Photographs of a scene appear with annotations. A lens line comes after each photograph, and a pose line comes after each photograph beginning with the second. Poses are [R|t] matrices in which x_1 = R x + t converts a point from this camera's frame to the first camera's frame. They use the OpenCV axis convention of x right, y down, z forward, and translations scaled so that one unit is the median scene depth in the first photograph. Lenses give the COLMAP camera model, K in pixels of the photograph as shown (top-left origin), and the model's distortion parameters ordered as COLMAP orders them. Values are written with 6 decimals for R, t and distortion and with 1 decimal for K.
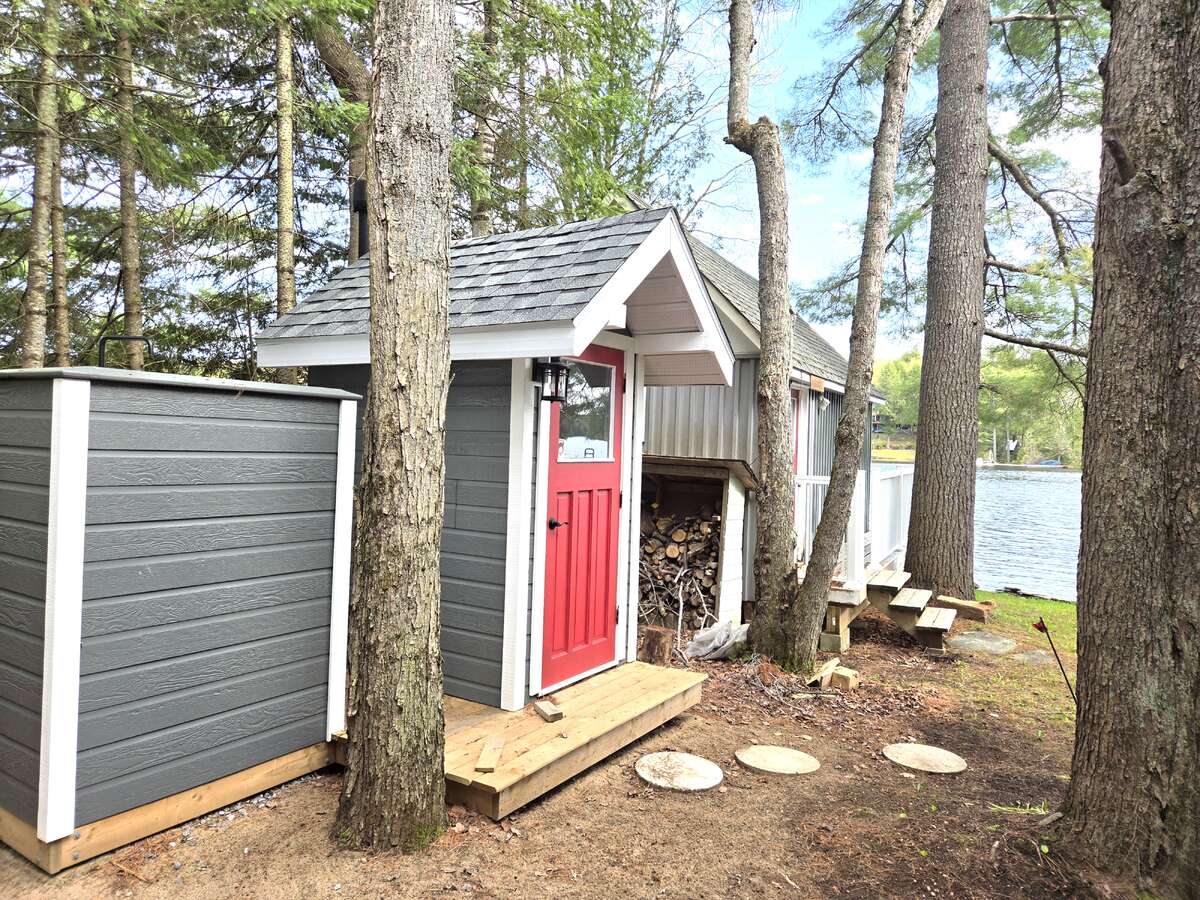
lens RADIAL K [[784.1, 0, 600.0], [0, 784.1, 450.0], [0, 0, 1]] dist [0.050830, 0.000031]
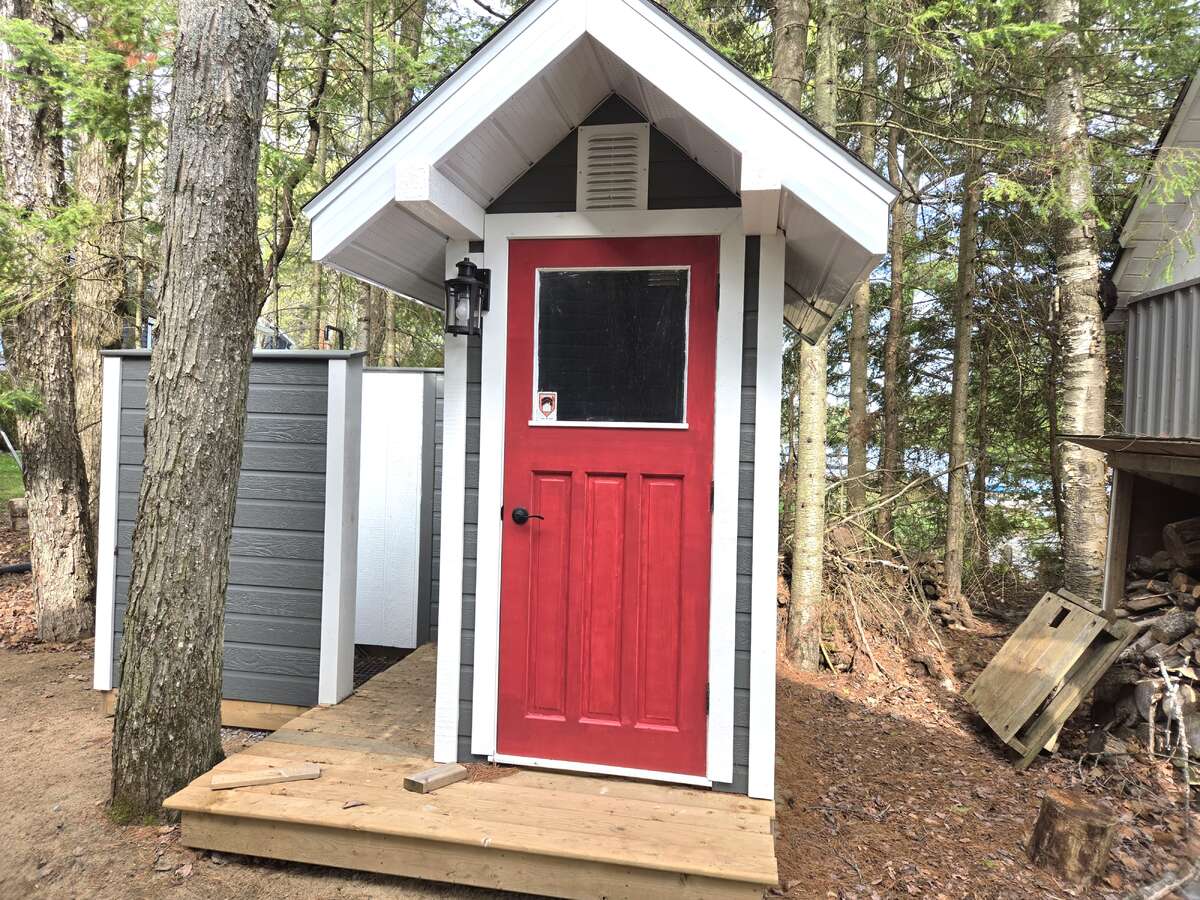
lens RADIAL K [[784.1, 0, 600.0], [0, 784.1, 450.0], [0, 0, 1]] dist [0.050830, 0.000031]
pose [[0.362888, -0.004268, -0.931823, 0.601458], [-0.018788, 0.999753, -0.011896, 0.043182], [0.931643, 0.021824, 0.362718, 0.813544]]
